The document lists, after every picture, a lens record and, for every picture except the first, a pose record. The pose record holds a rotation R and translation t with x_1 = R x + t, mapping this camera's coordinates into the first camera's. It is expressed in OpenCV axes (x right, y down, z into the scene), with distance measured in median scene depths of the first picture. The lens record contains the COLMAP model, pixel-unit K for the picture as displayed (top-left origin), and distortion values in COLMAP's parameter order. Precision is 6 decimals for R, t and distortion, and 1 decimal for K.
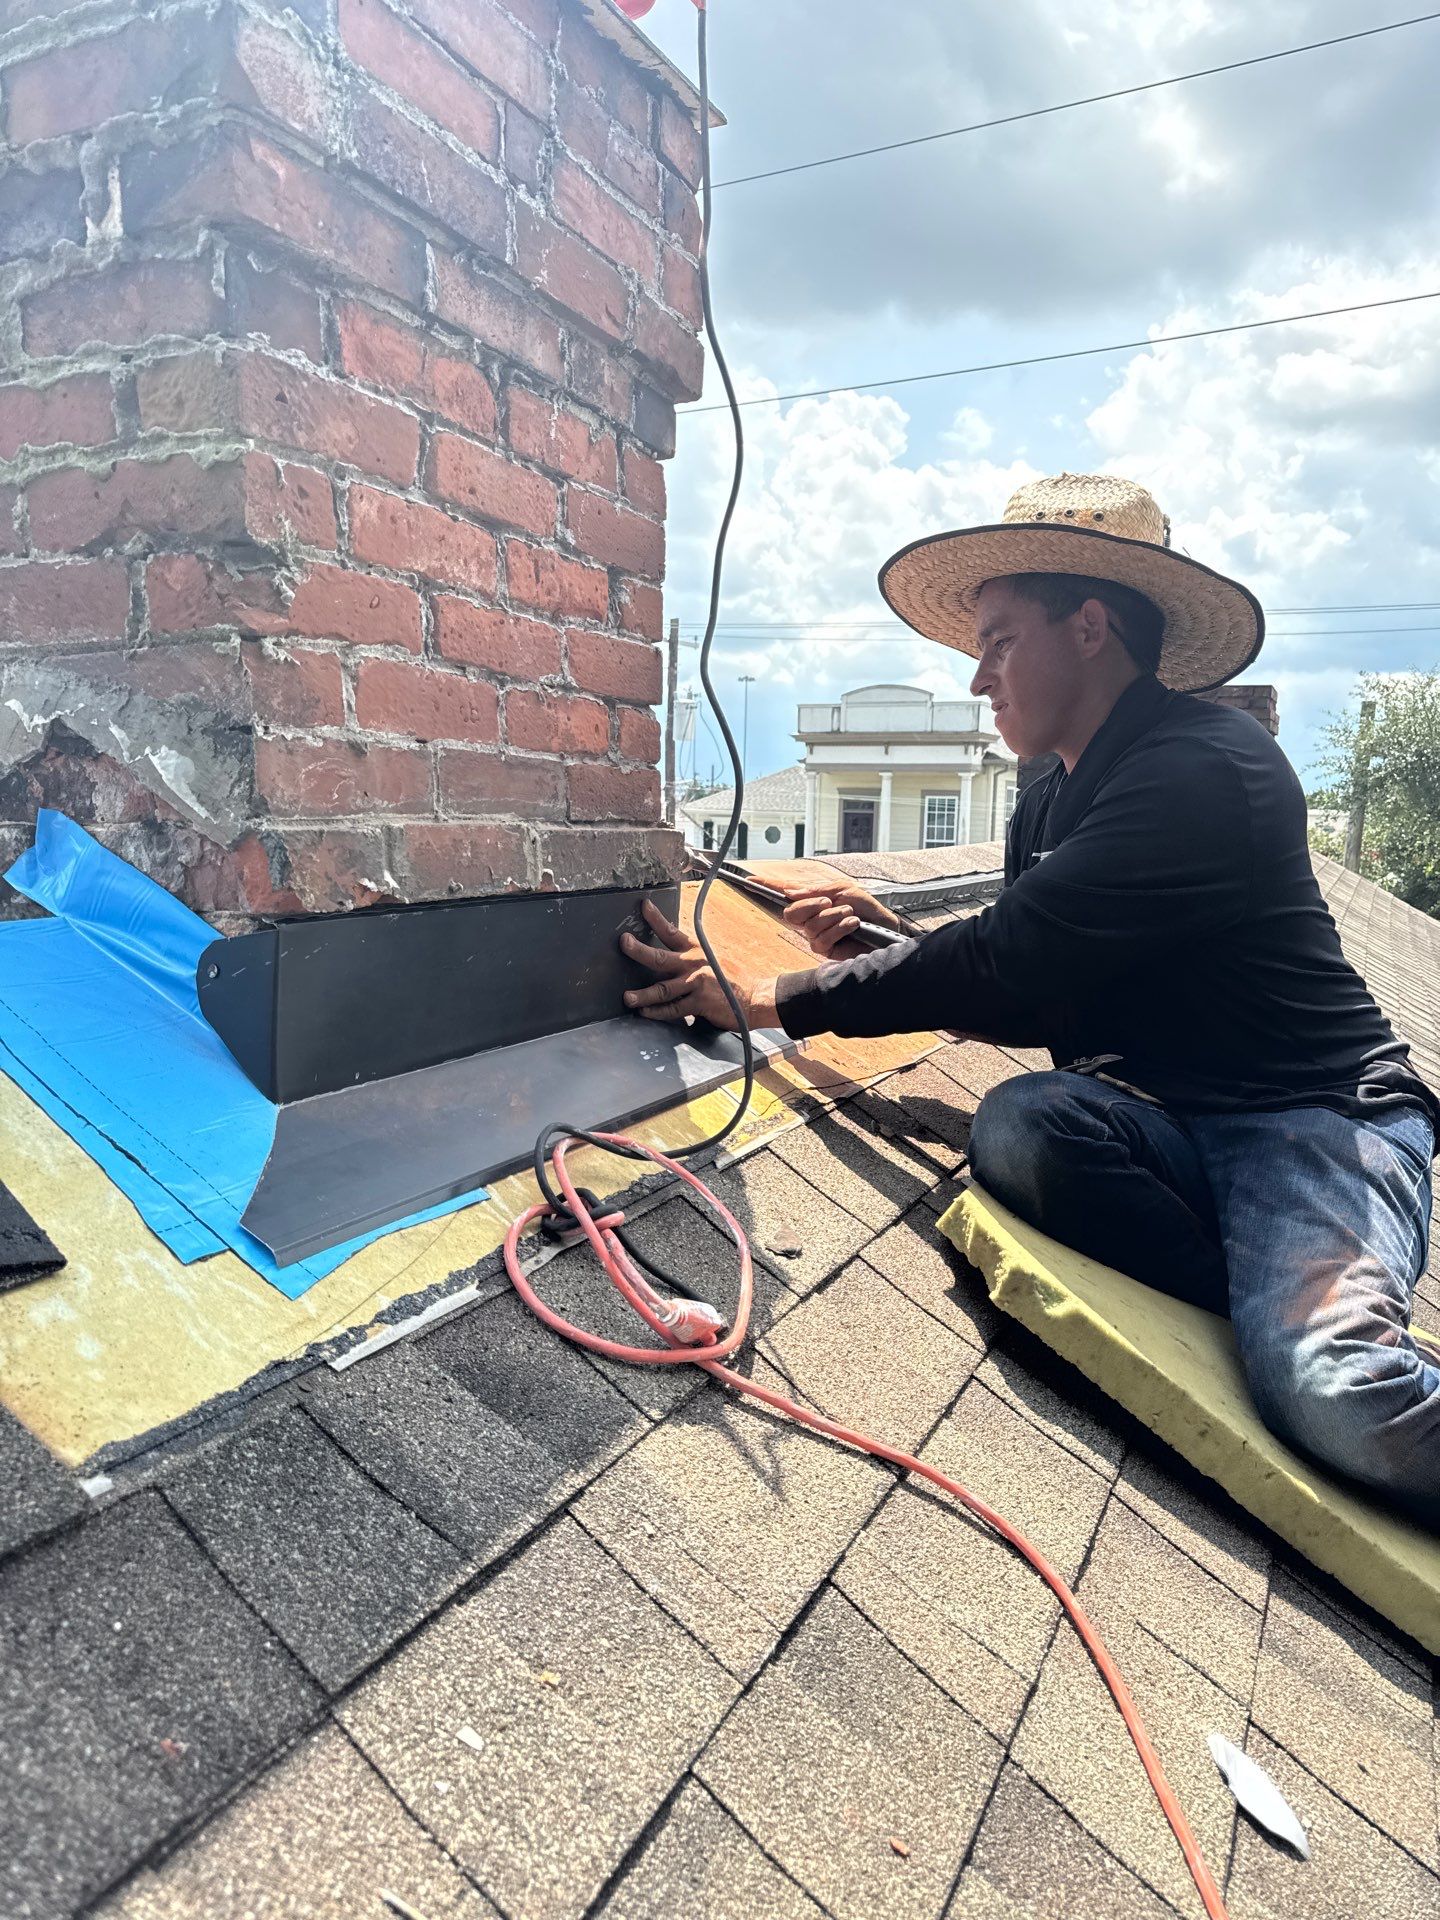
lens RADIAL K [[1362.1, 0, 720.0], [0, 1362.1, 960.0], [0, 0, 1]] dist [-0.036919, 0.000253]
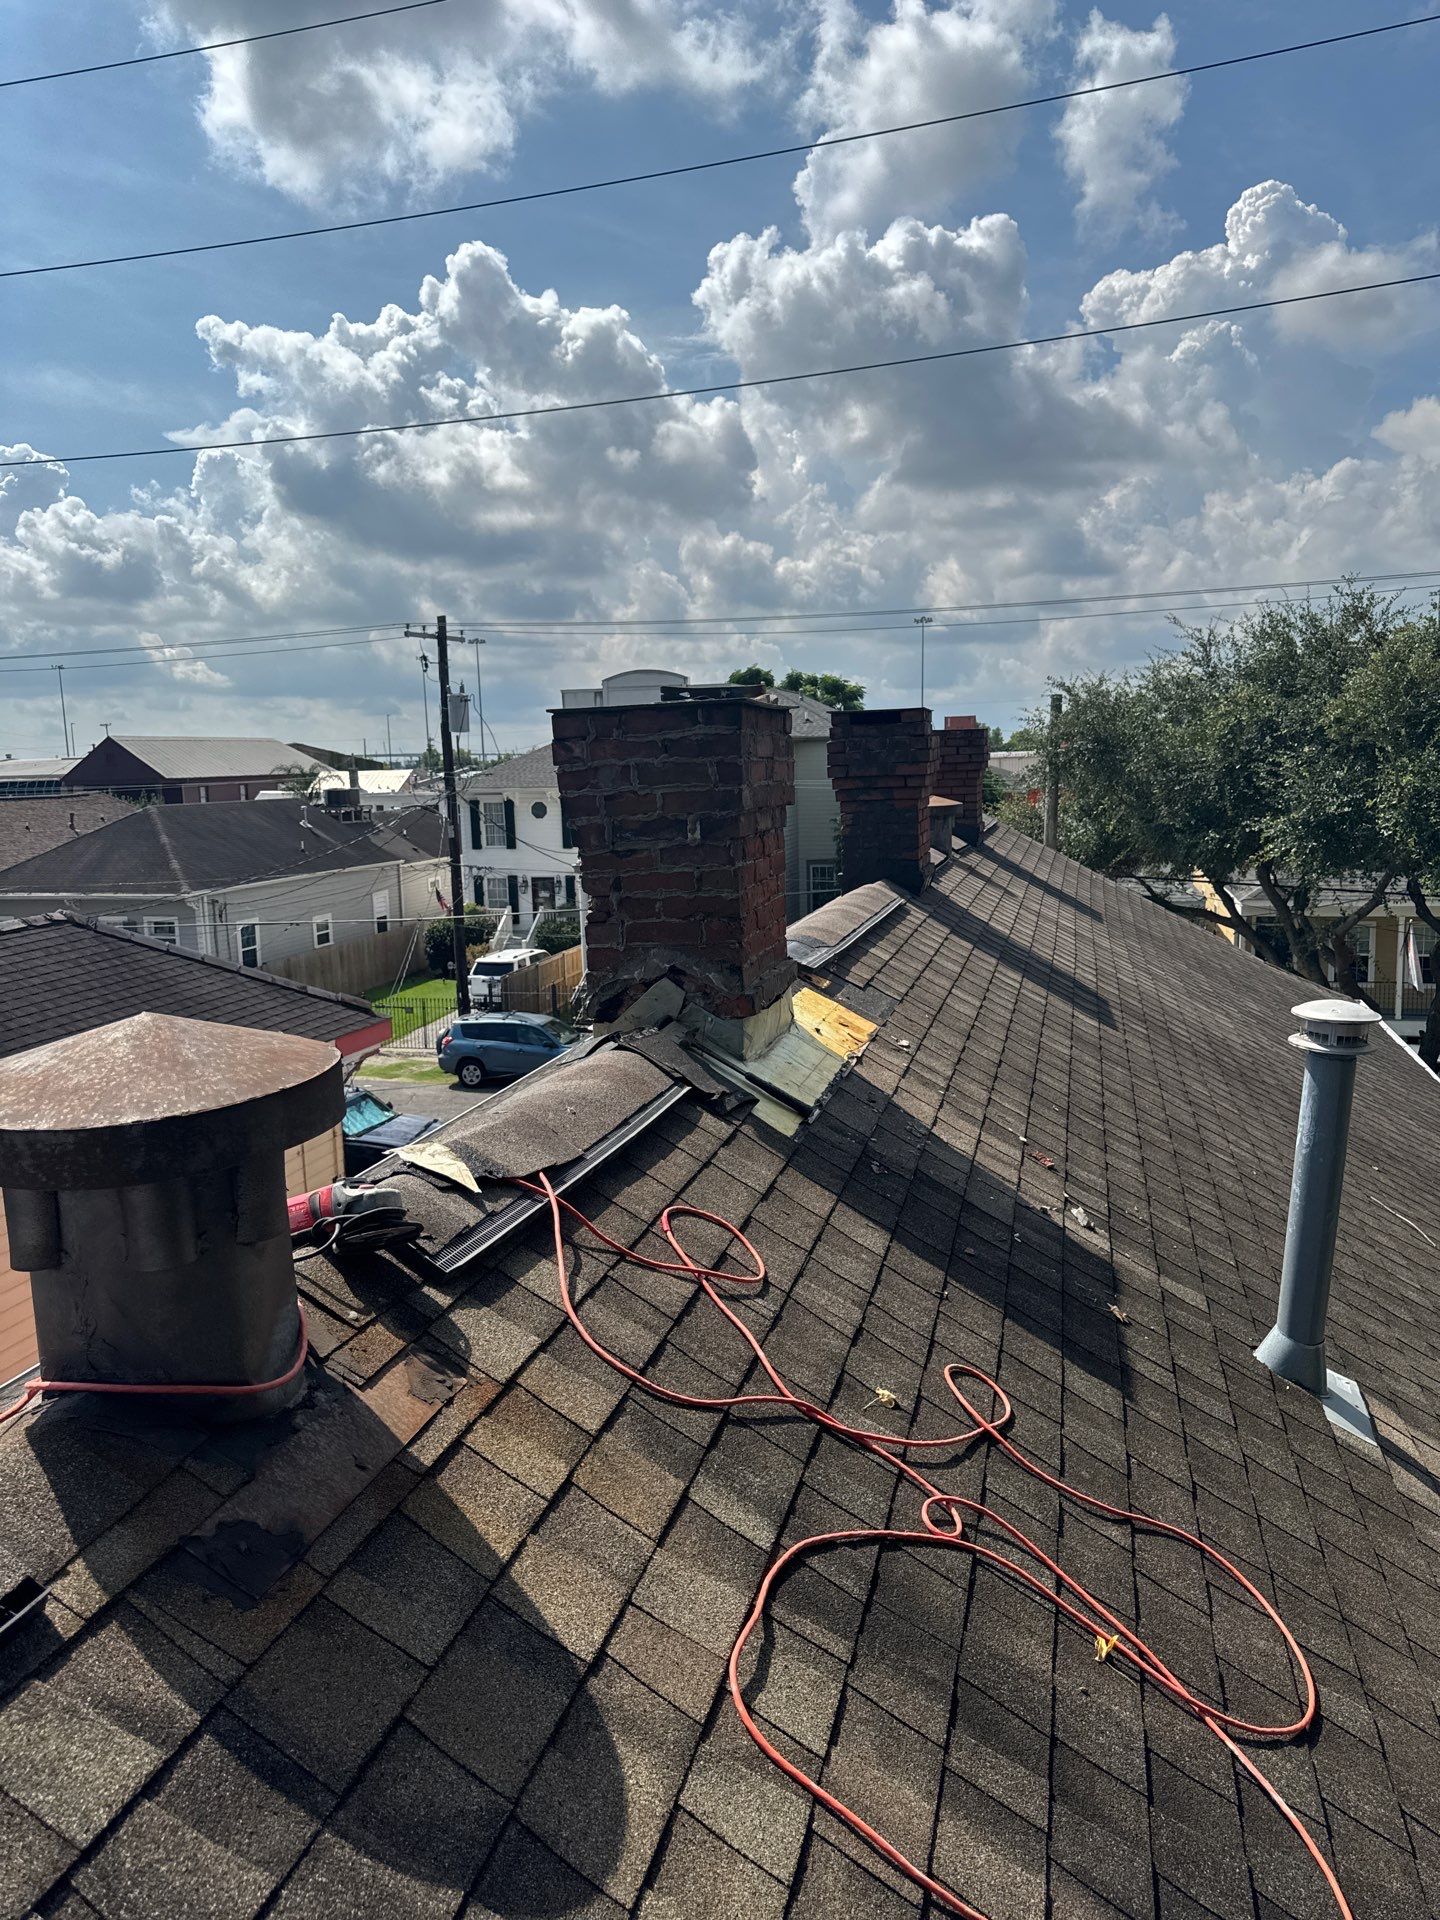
lens RADIAL K [[1380.2, 0, 723.0], [0, 1380.2, 947.5], [0, 0, 1]] dist [-0.001514, -0.004366]
pose [[0.978406, -0.085850, 0.188019, -1.037734], [0.080867, 0.996144, 0.034028, -0.336820], [-0.190215, -0.018089, 0.981576, -2.538349]]
